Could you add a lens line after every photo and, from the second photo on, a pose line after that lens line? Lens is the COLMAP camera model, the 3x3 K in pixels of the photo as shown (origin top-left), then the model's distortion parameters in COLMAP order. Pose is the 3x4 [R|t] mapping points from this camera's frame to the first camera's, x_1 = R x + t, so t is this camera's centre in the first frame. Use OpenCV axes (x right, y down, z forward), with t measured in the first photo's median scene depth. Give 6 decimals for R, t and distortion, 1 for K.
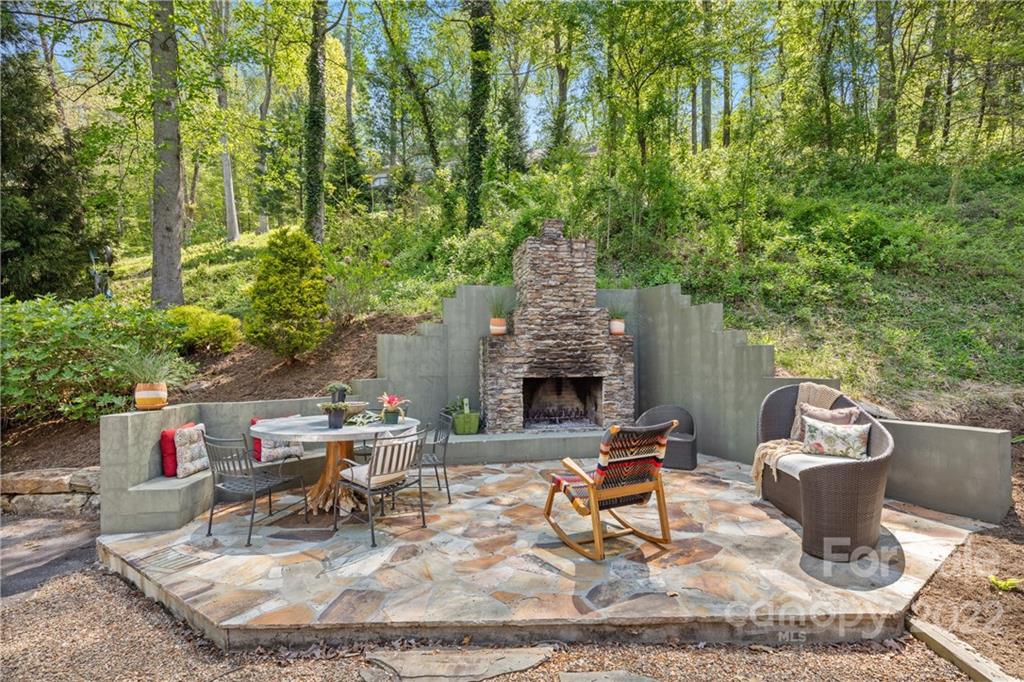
lens RADIAL K [[512.6, 0, 512.0], [0, 512.6, 341.0], [0, 0, 1]] dist [0.004220, -0.000567]
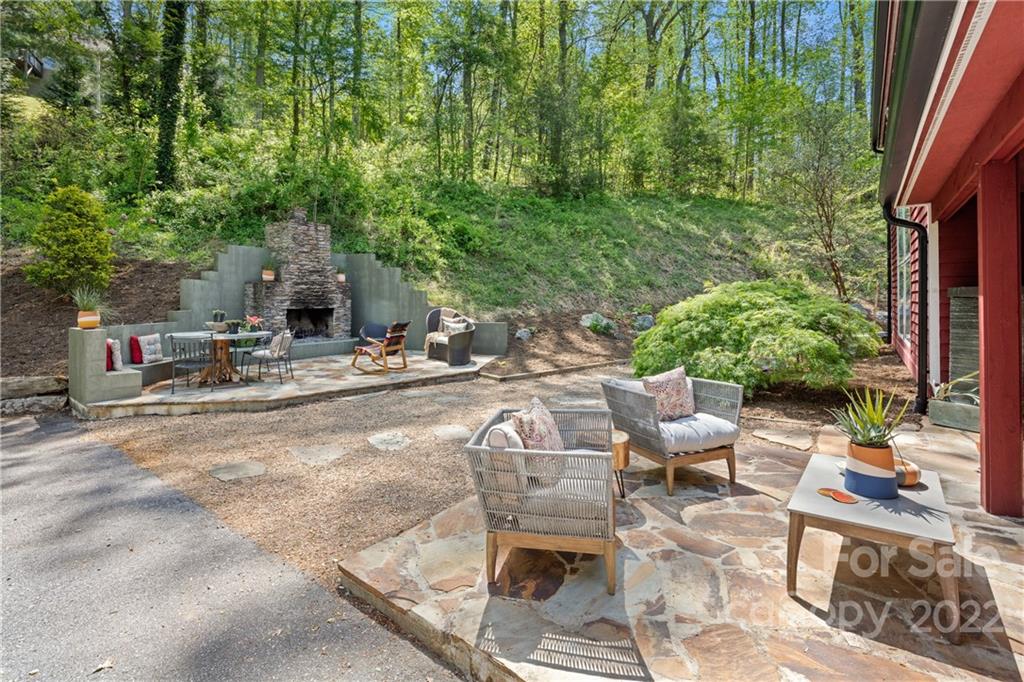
lens RADIAL K [[512.6, 0, 512.0], [0, 512.6, 341.0], [0, 0, 1]] dist [0.004220, -0.000567]
pose [[0.745723, -0.053419, 0.664111, -0.518161], [-0.024598, 0.993894, 0.107567, -0.017783], [-0.665802, -0.096551, 0.739855, -0.649179]]
